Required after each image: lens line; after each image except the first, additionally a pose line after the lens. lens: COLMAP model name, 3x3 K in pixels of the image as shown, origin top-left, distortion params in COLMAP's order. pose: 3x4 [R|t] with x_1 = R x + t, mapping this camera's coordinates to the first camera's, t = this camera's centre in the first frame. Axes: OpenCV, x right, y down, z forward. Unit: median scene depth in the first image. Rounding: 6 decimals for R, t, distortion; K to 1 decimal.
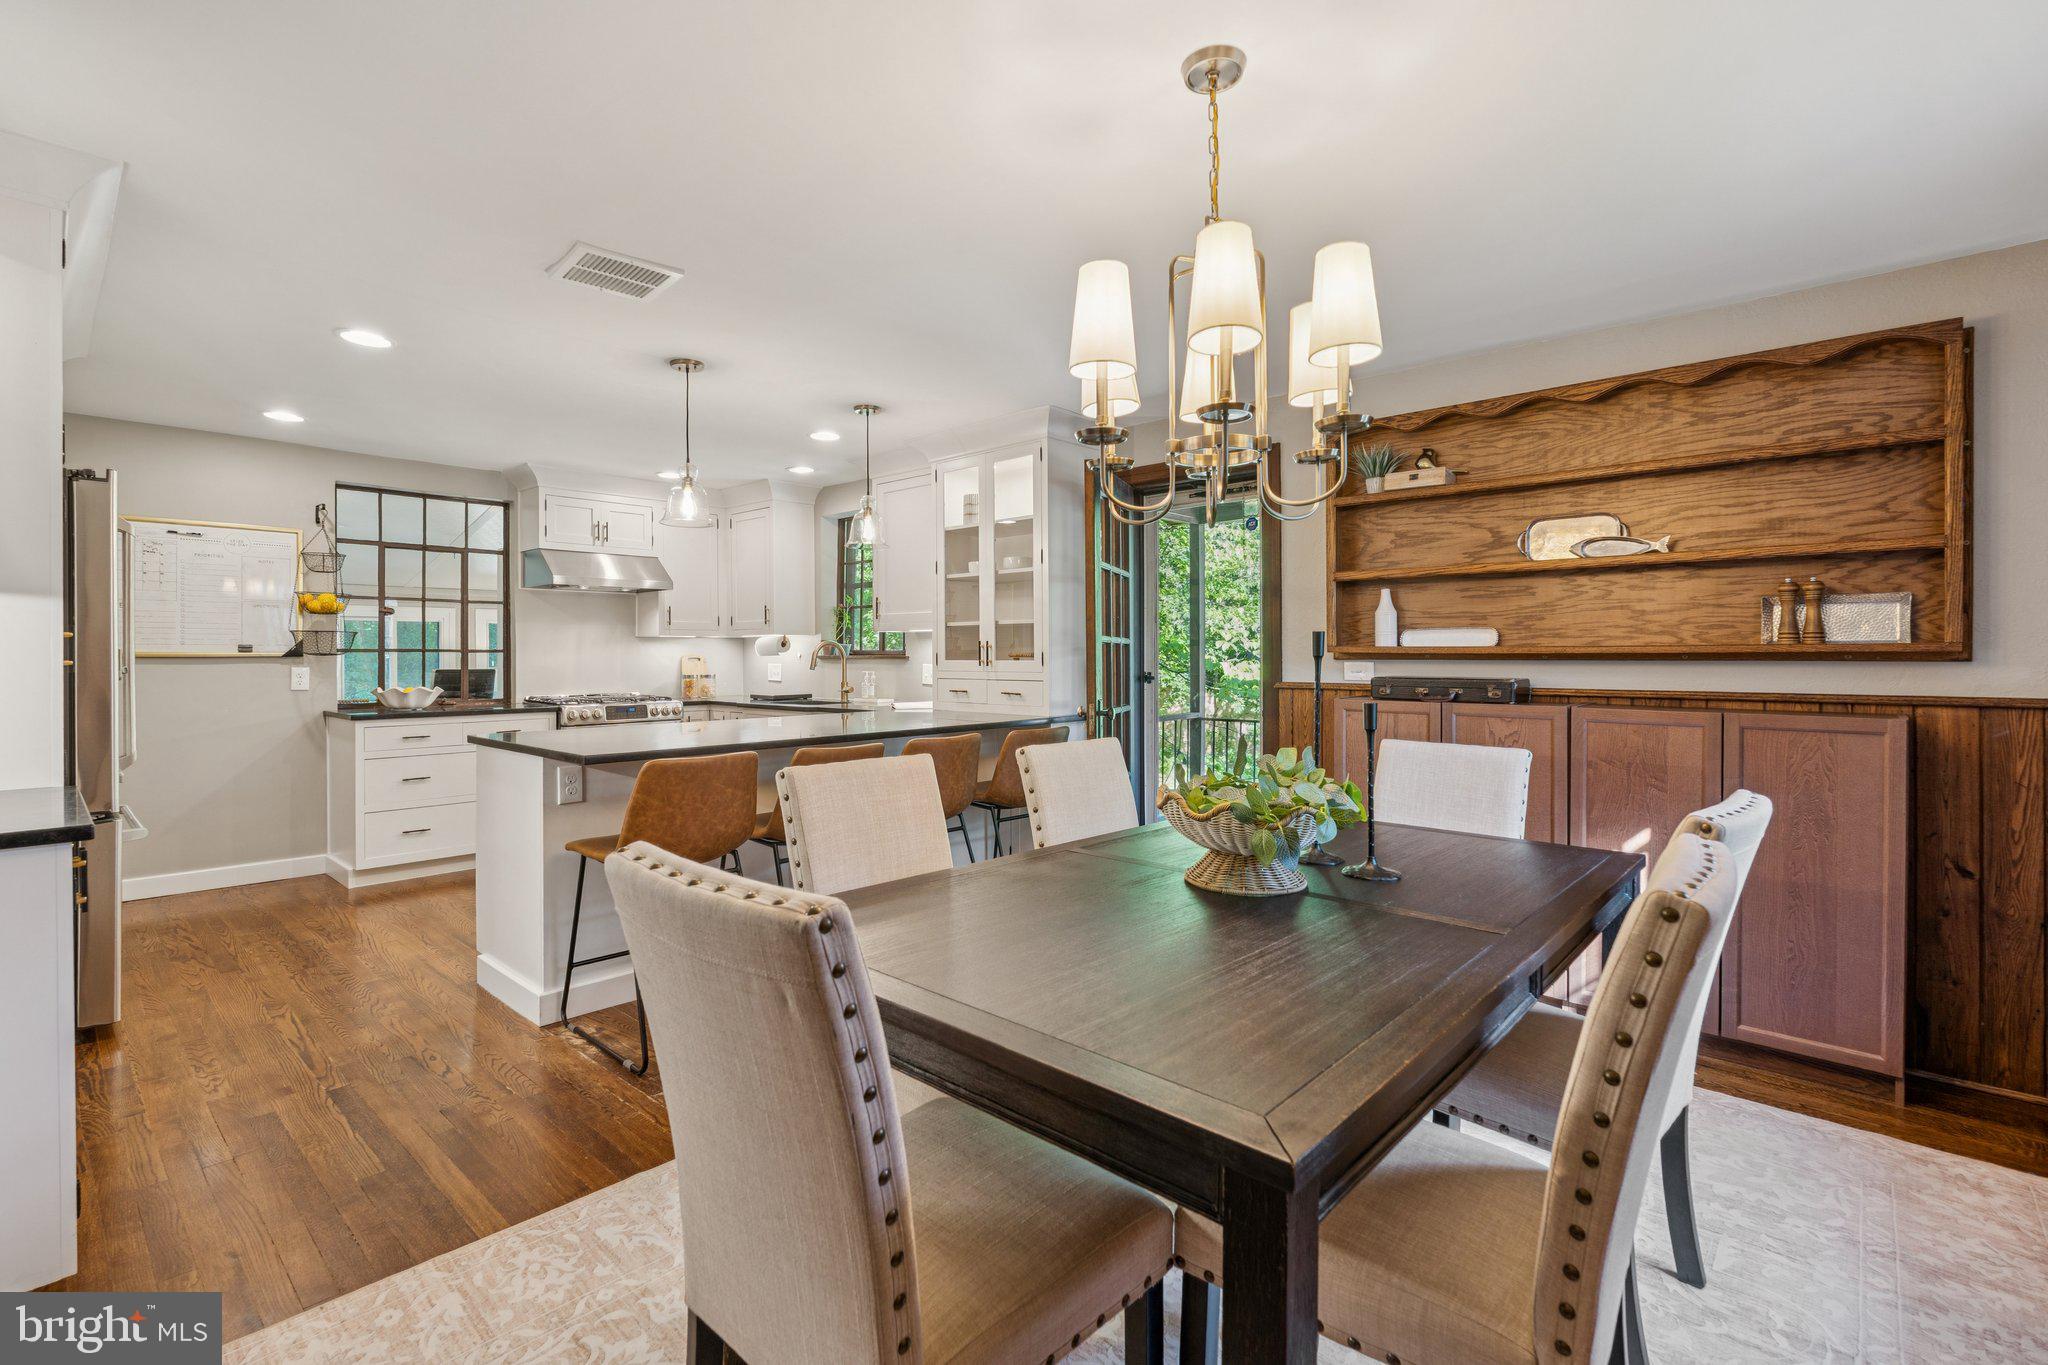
lens RADIAL K [[914.7, 0, 1013.7], [0, 914.7, 660.5], [0, 0, 1]] dist [-0.002346, -0.000245]
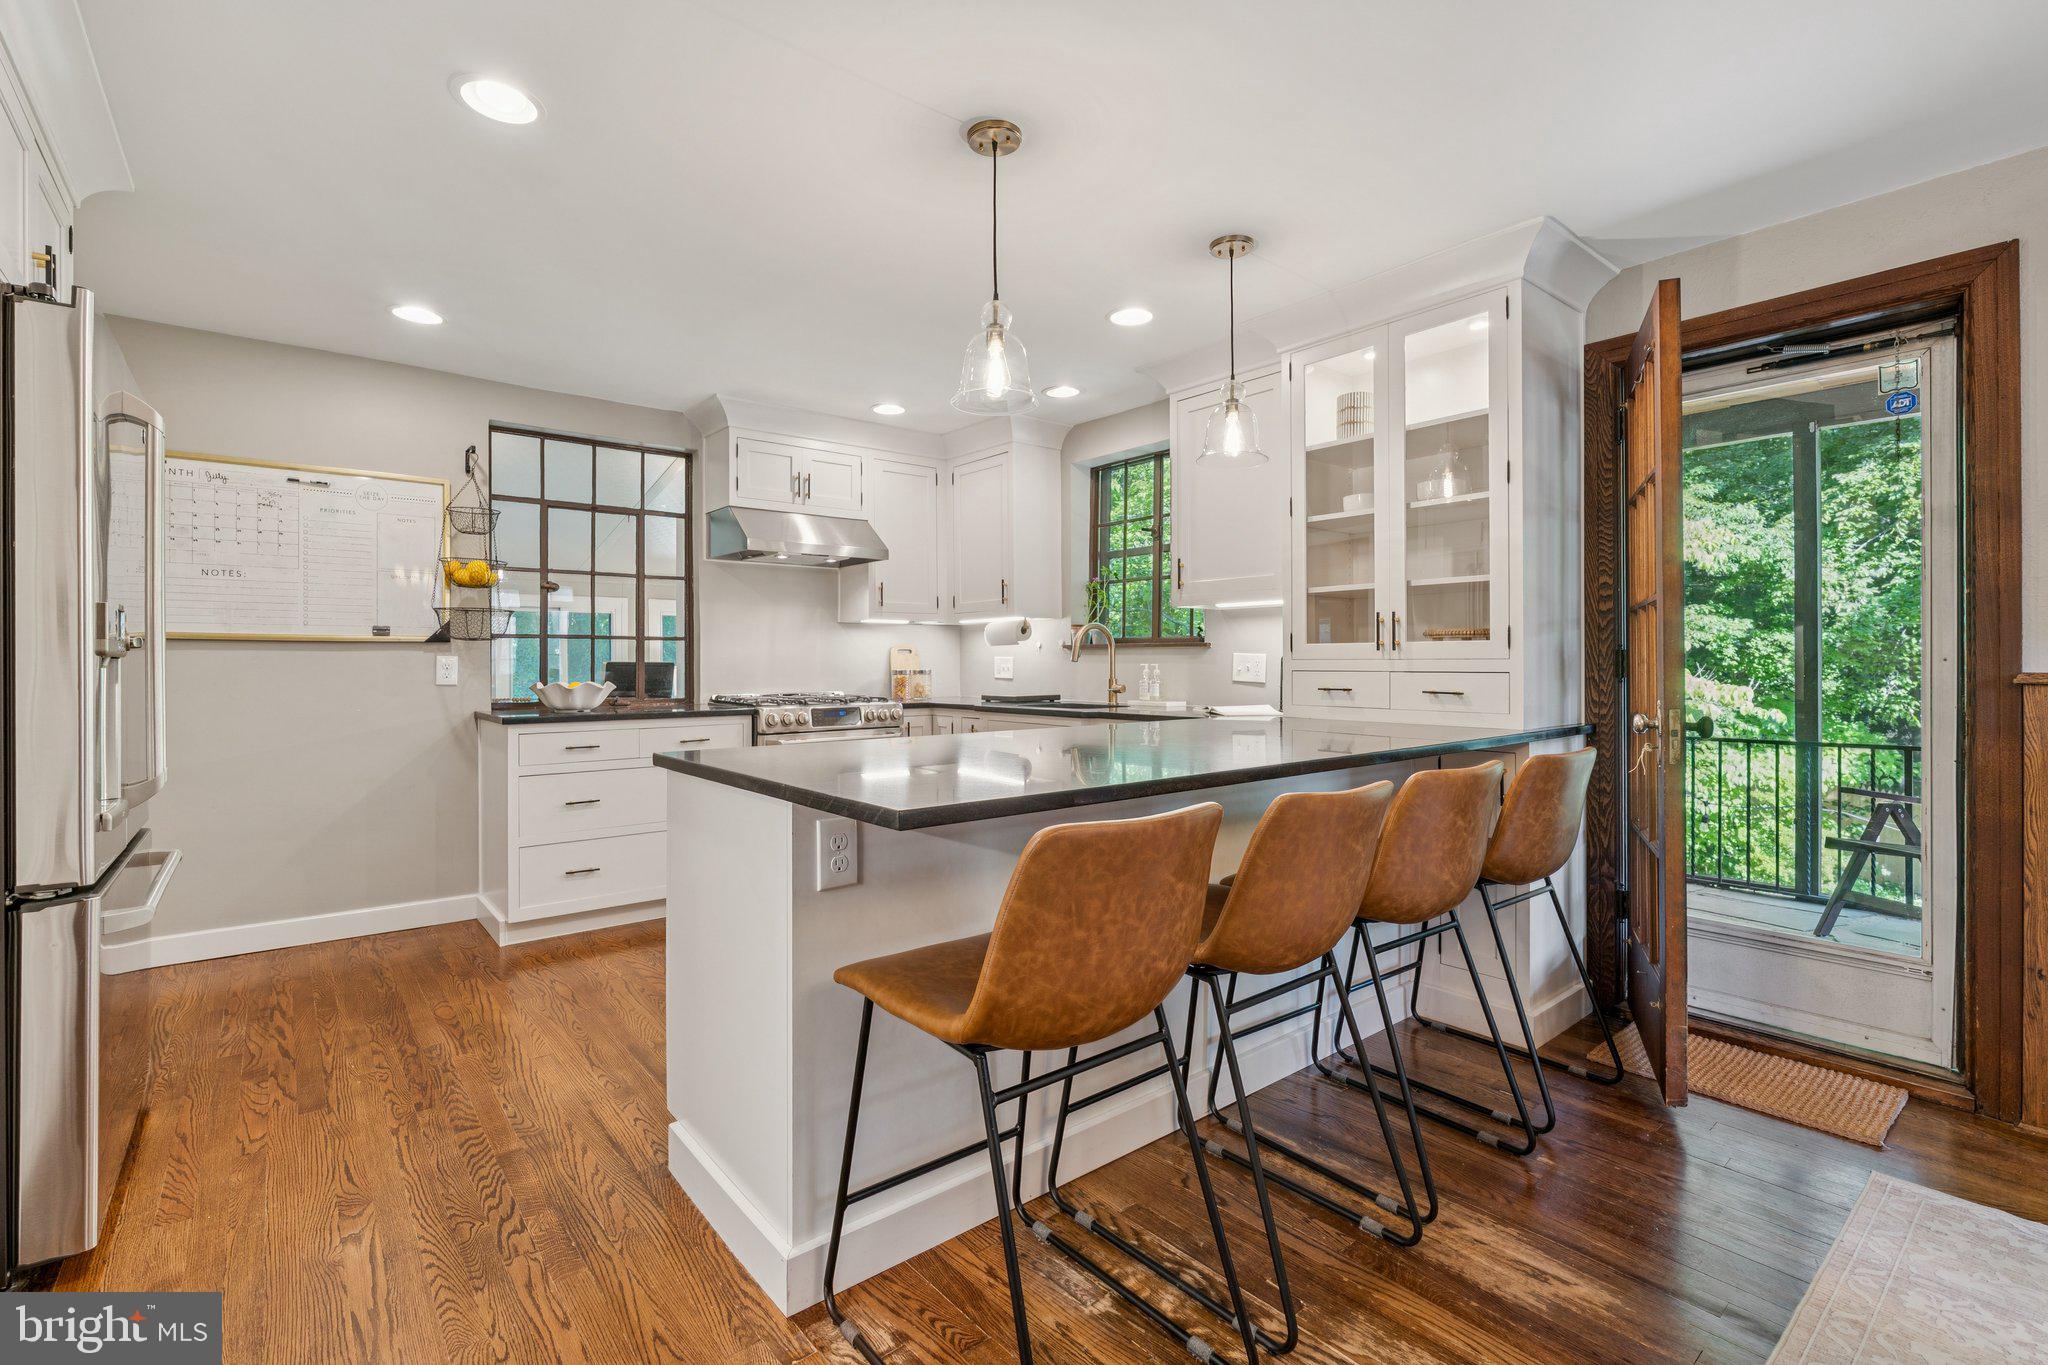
lens RADIAL K [[914.7, 0, 1010.8], [0, 914.7, 664.8], [0, 0, 1]] dist [-0.002346, -0.000245]
pose [[0.988962, 0.000546, -0.148170, -0.186969], [-0.000923, 0.999997, -0.002477, 0.016744], [0.148168, 0.002586, 0.988959, 0.297396]]
